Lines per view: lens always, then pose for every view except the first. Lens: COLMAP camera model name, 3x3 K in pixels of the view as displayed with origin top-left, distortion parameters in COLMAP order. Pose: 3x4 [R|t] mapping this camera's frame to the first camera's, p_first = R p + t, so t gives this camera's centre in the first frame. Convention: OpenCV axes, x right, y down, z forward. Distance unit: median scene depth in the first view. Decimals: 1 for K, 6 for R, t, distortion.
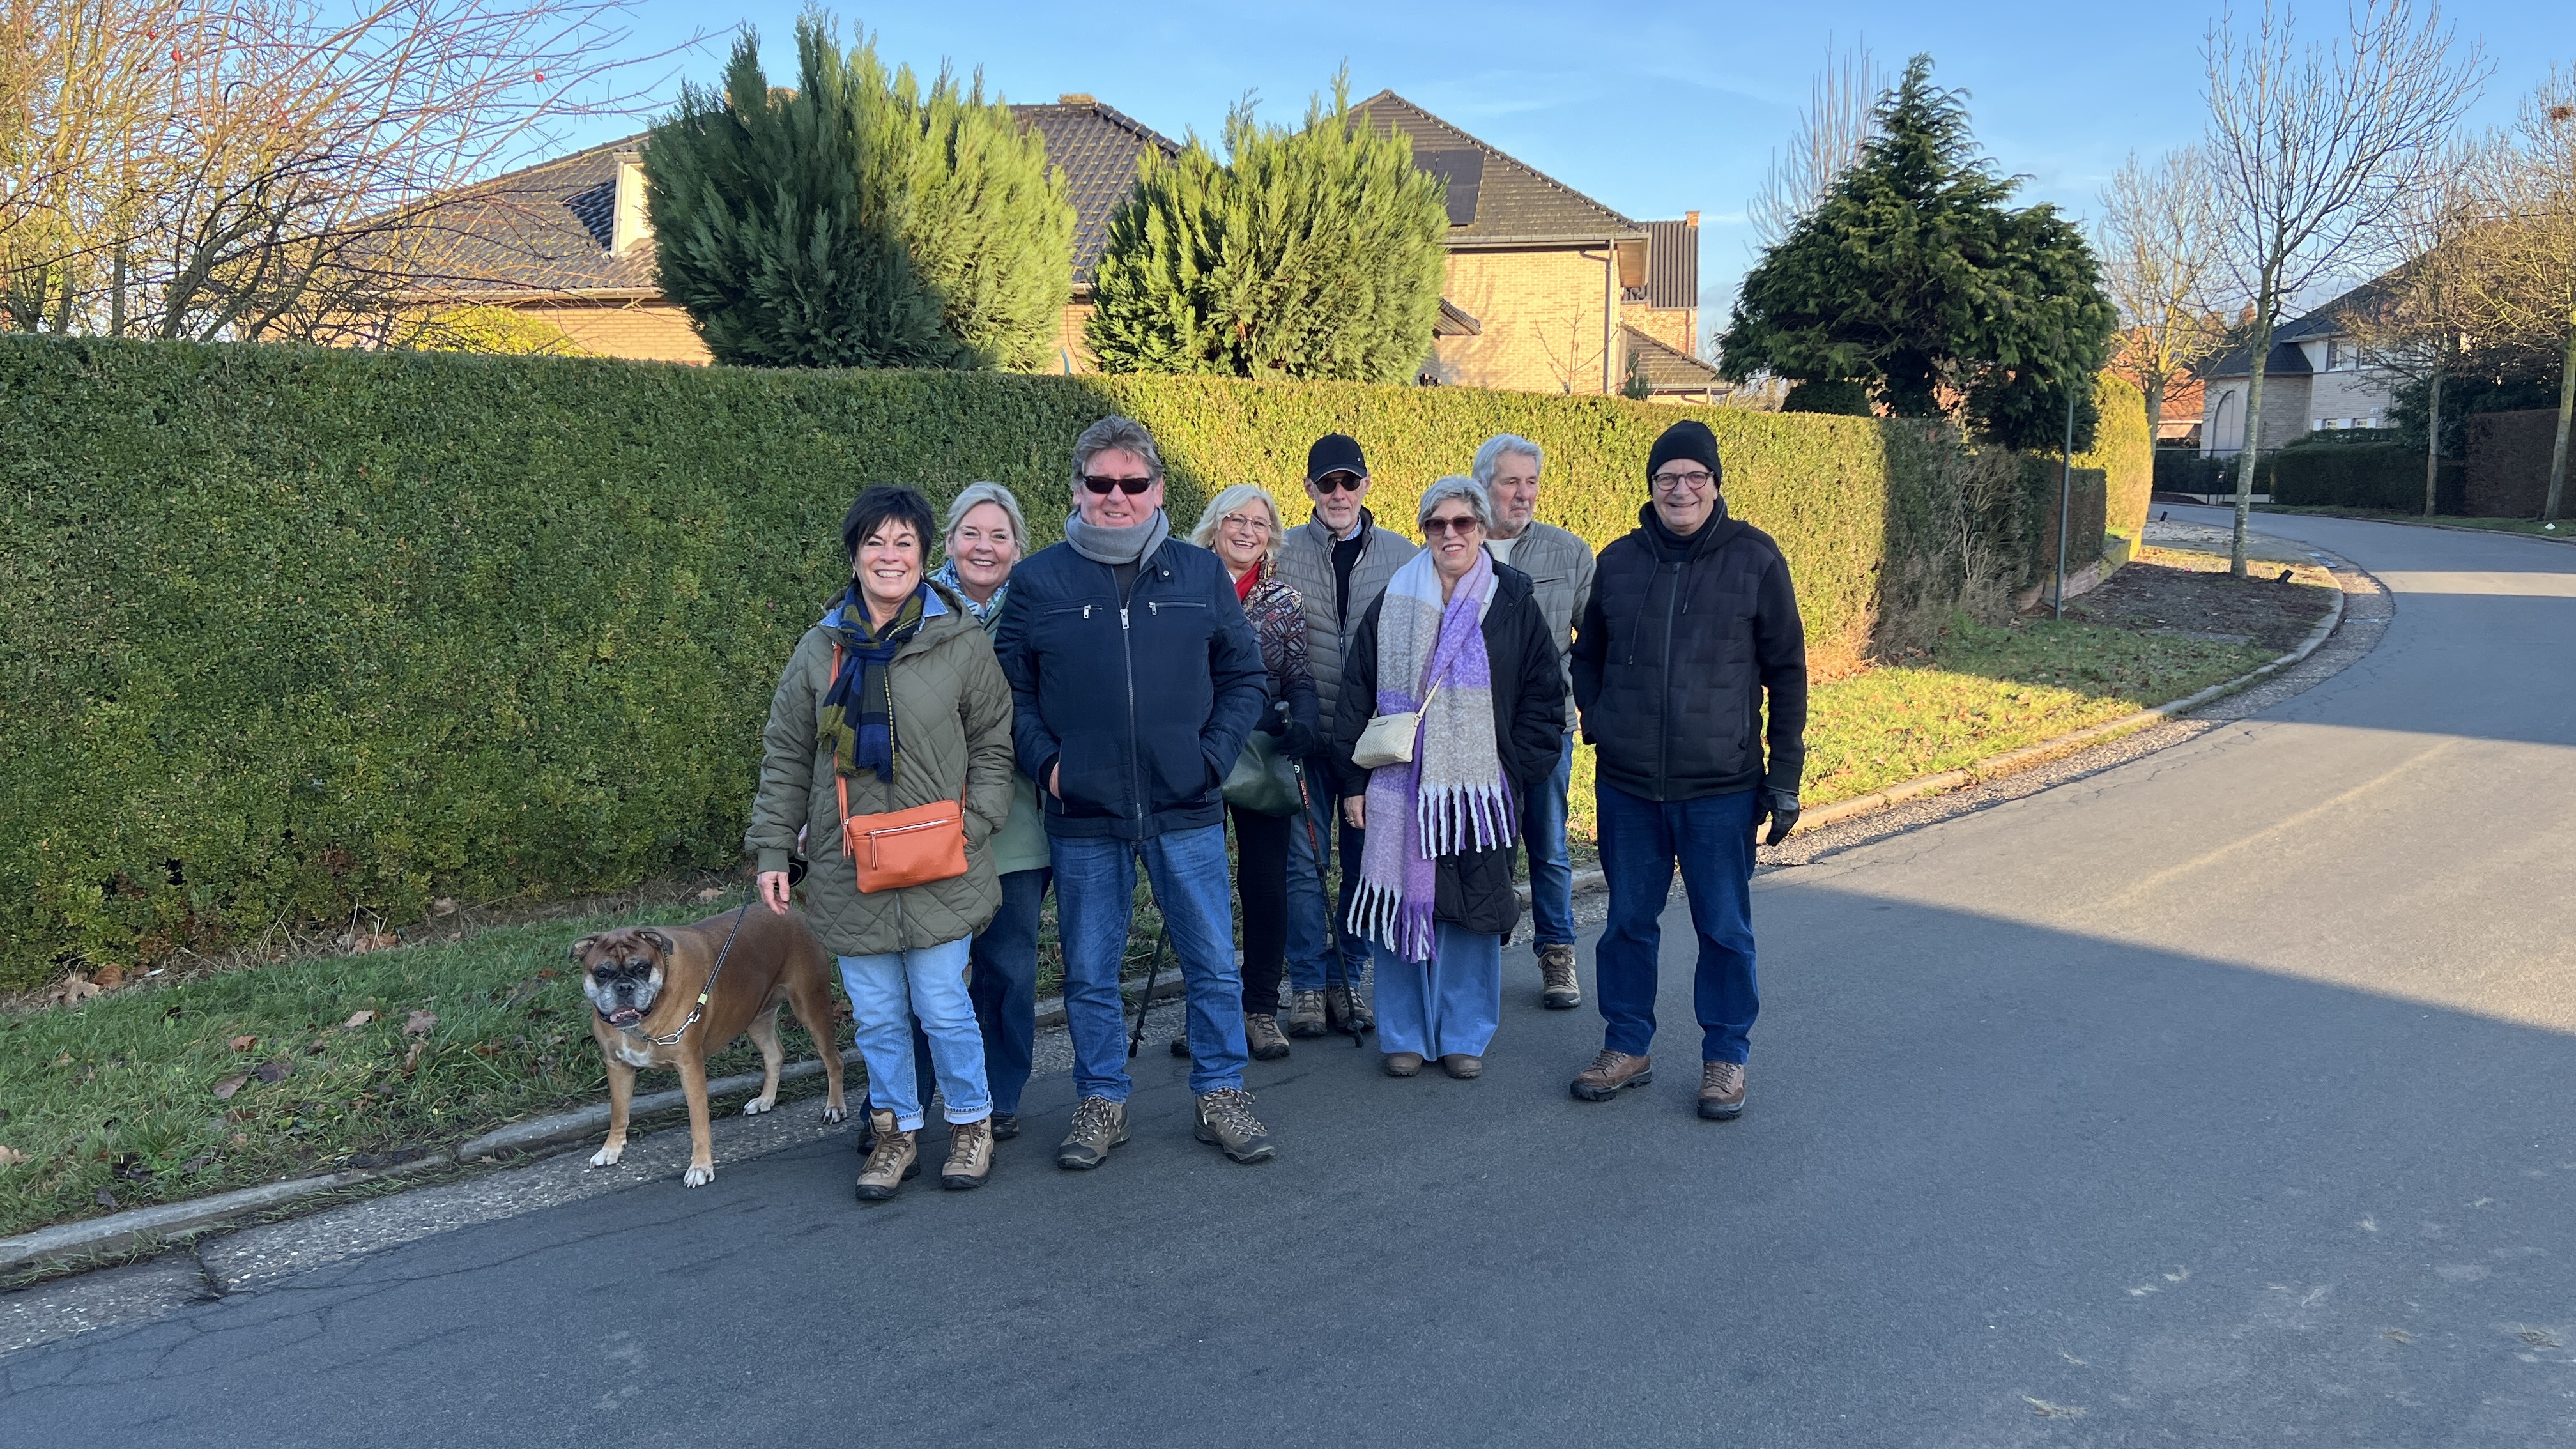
lens RADIAL K [[1941.9, 0, 1305.4], [0, 1941.9, 727.0], [0, 0, 1]] dist [0.045934, -0.051067]
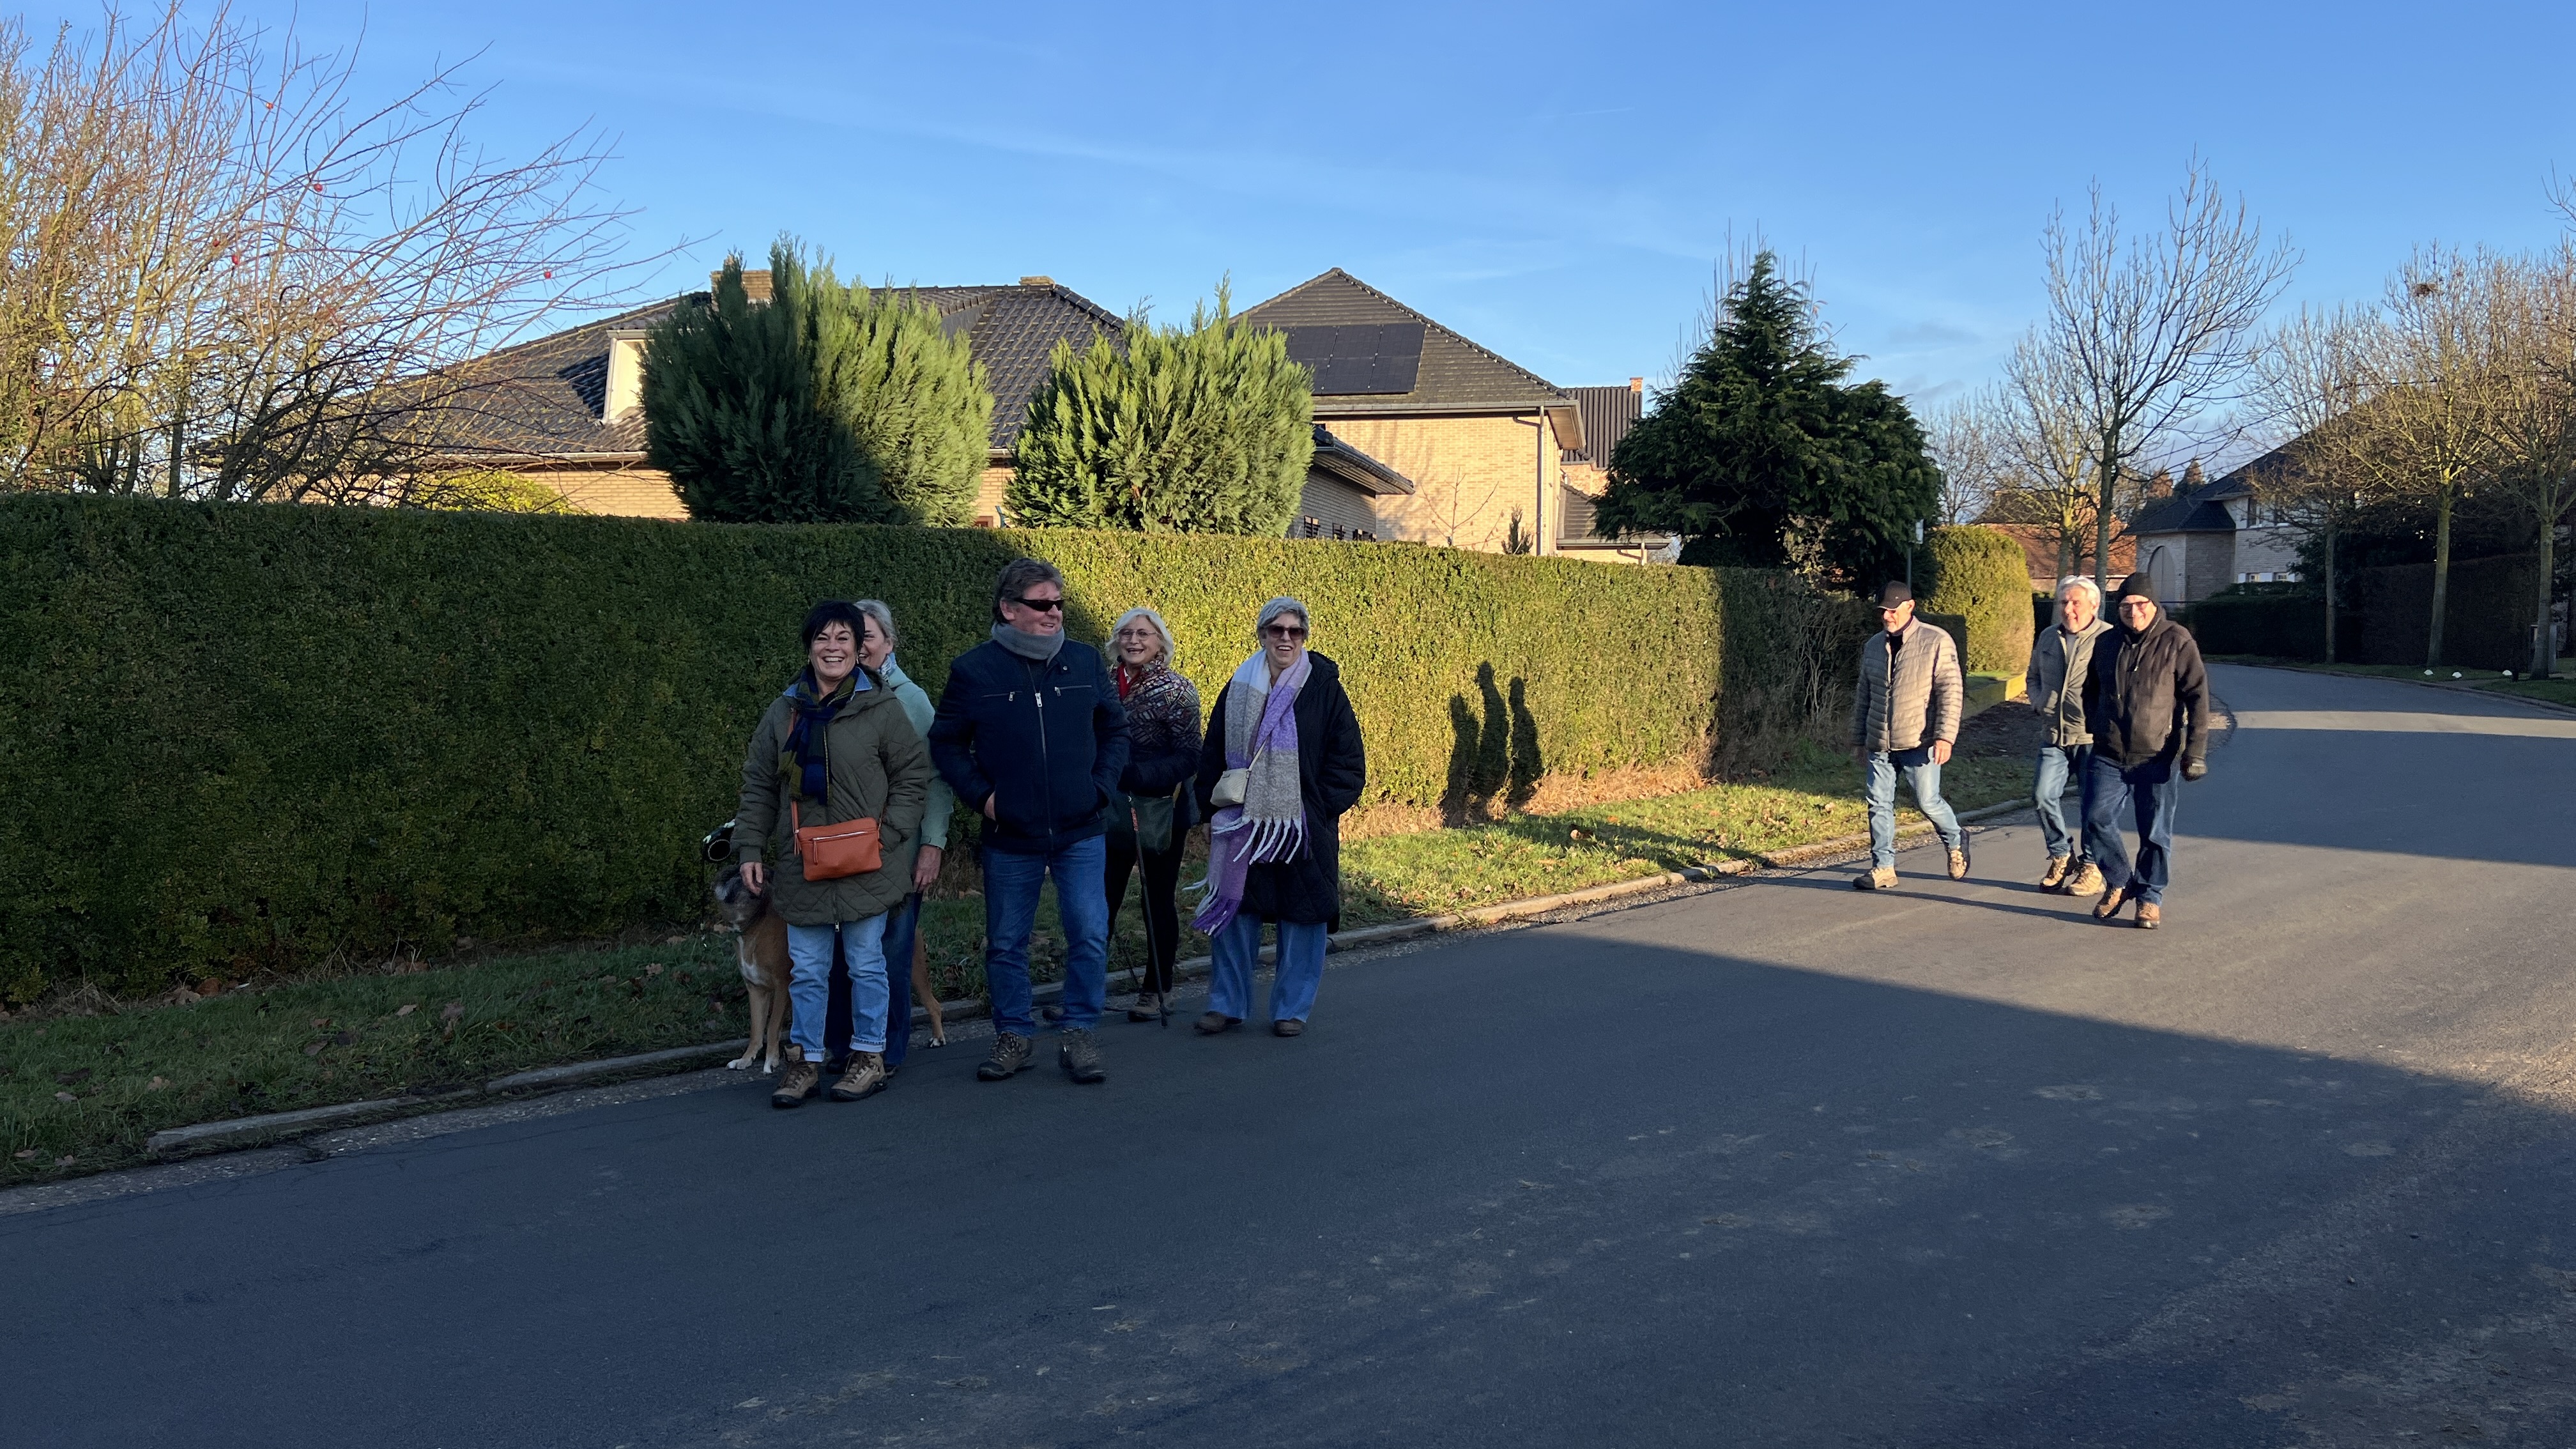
lens RADIAL K [[1941.9, 0, 1305.4], [0, 1941.9, 727.0], [0, 0, 1]] dist [0.045934, -0.051067]
pose [[0.999948, -0.001974, 0.009964, 0.059649], [0.002753, 0.996882, -0.078865, 0.034439], [-0.009777, 0.078888, 0.996836, -0.181311]]
